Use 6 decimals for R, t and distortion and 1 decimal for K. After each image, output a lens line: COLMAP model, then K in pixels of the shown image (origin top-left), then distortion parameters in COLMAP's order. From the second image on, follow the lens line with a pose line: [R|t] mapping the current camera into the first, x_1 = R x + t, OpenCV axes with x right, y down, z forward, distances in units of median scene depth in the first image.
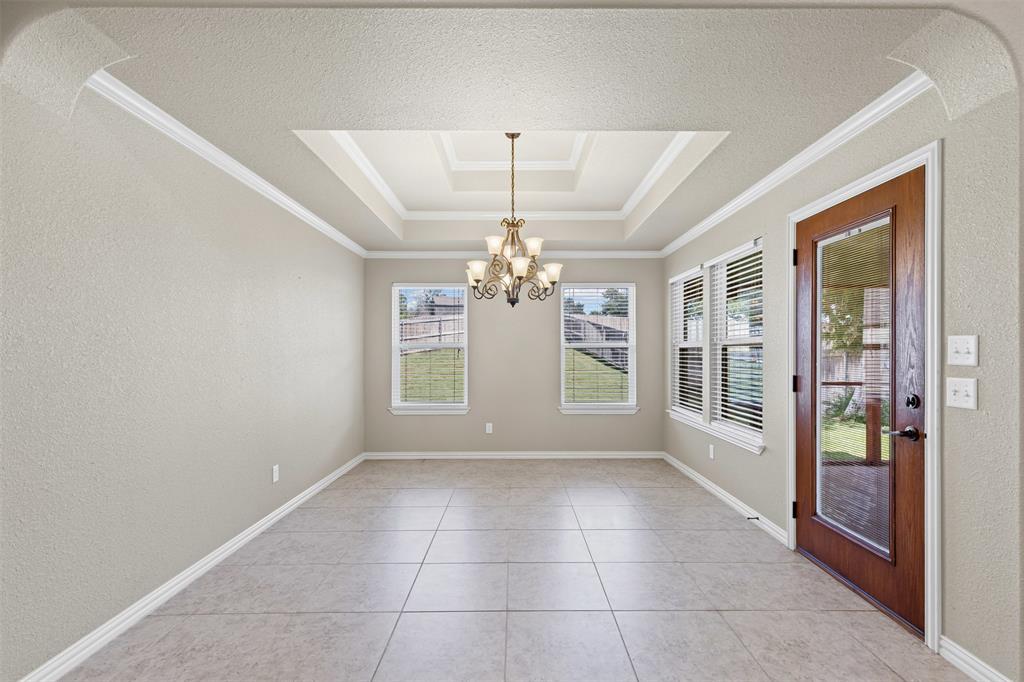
lens RADIAL K [[466.1, 0, 513.6], [0, 466.1, 346.1], [0, 0, 1]] dist [-0.005292, -0.000165]
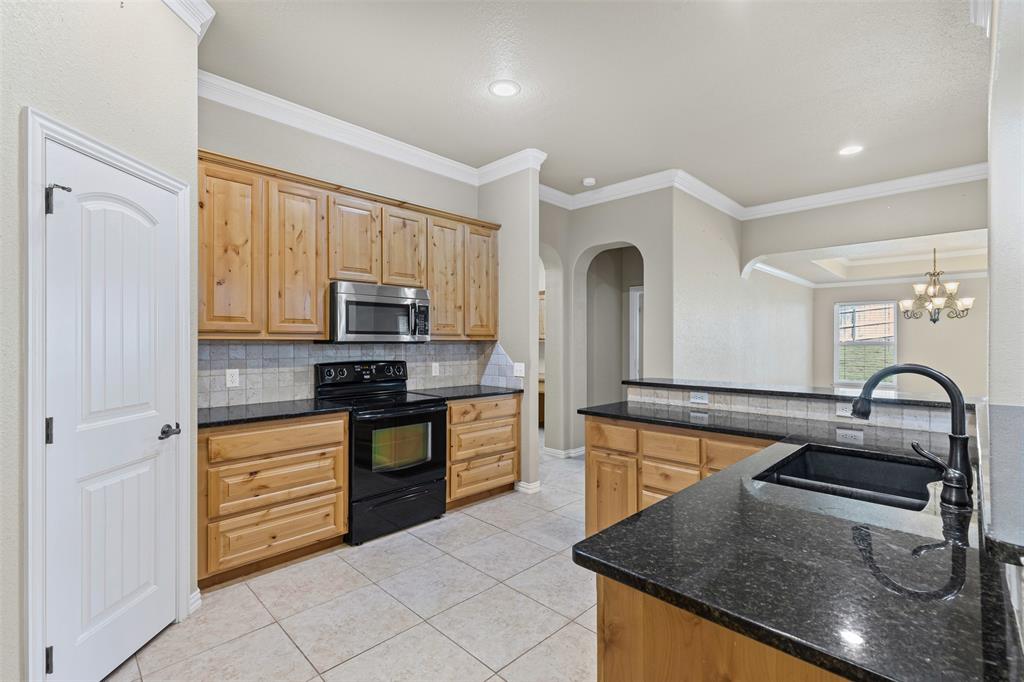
lens RADIAL K [[466.1, 0, 520.6], [0, 466.1, 340.2], [0, 0, 1]] dist [-0.005292, -0.000165]
pose [[0.715420, 0.002285, -0.698691, 0.099796], [-0.000887, 0.999997, 0.002363, -0.027320], [0.698695, -0.001071, 0.715419, -1.226092]]
